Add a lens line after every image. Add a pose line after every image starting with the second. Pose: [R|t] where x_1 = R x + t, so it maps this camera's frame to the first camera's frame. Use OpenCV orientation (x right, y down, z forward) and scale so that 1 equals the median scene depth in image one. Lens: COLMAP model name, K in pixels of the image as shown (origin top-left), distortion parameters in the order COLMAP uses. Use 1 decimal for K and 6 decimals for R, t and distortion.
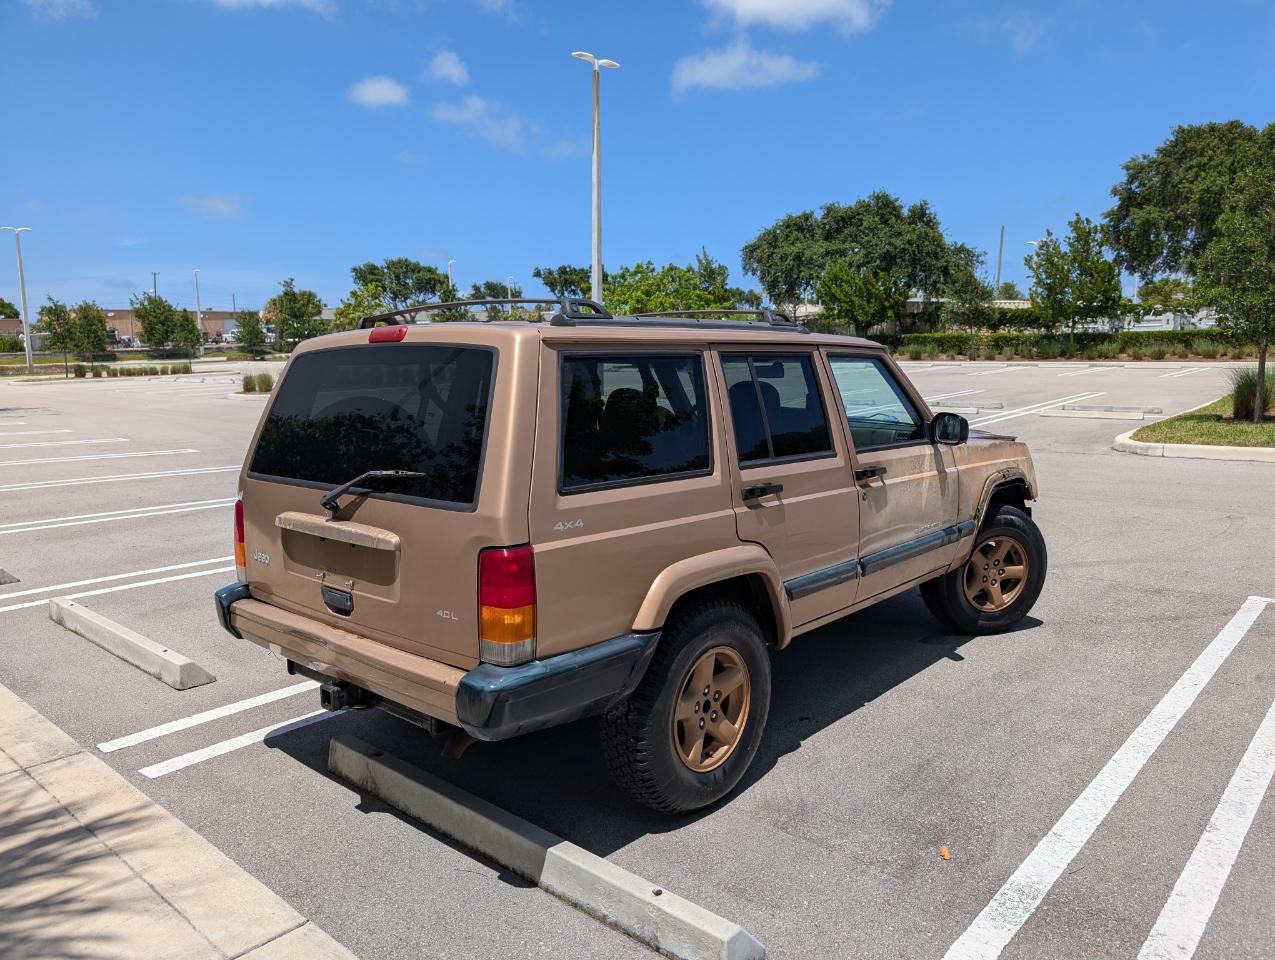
lens RADIAL K [[920.5, 0, 637.5], [0, 920.5, 480.0], [0, 0, 1]] dist [0.005833, 0.001480]
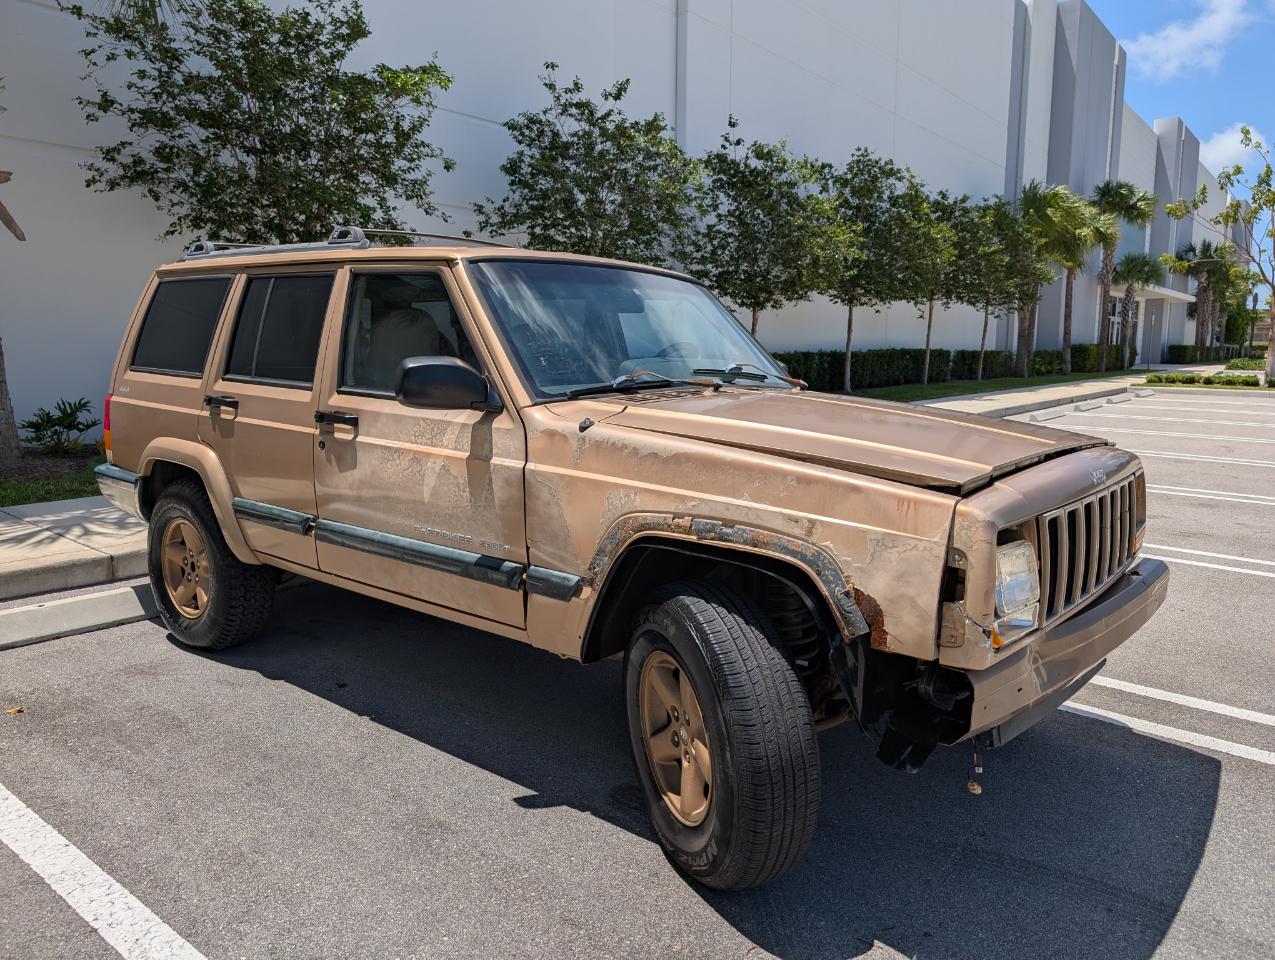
lens RADIAL K [[920.7, 0, 640.8], [0, 920.7, 478.9], [0, 0, 1]] dist [0.004053, -0.001568]
pose [[0.054093, 0.156385, -0.986214, 0.103006], [-0.151475, 0.977515, 0.146698, -0.011054], [0.986980, 0.141452, 0.076565, 0.117023]]
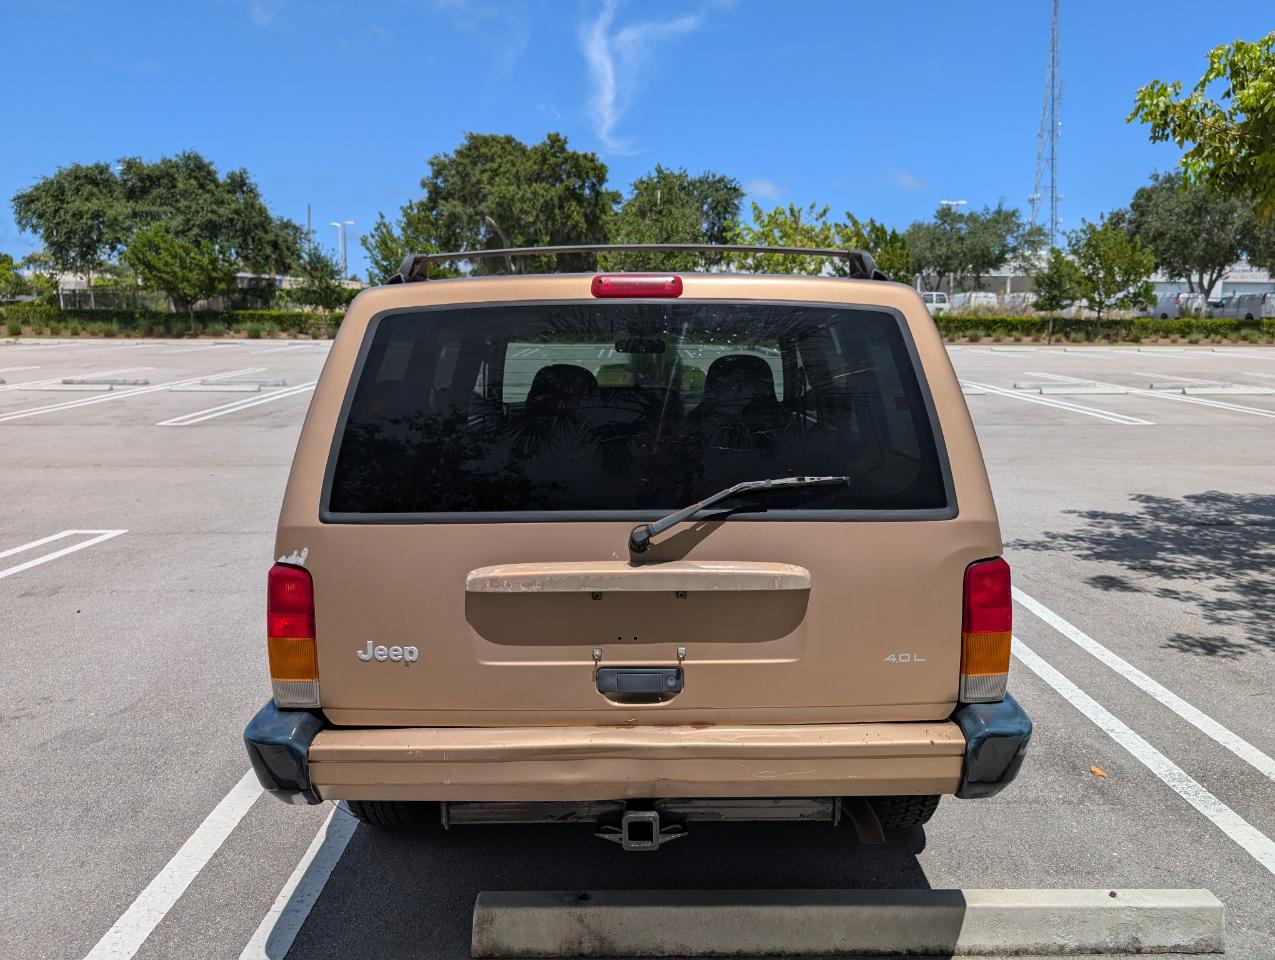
lens RADIAL K [[920.7, 0, 640.8], [0, 920.7, 478.9], [0, 0, 1]] dist [0.004053, -0.001568]
pose [[0.737209, -0.092226, 0.669341, -0.052187], [0.078532, 0.995622, 0.050688, -0.003435], [-0.671085, 0.015197, 0.741224, 0.034967]]
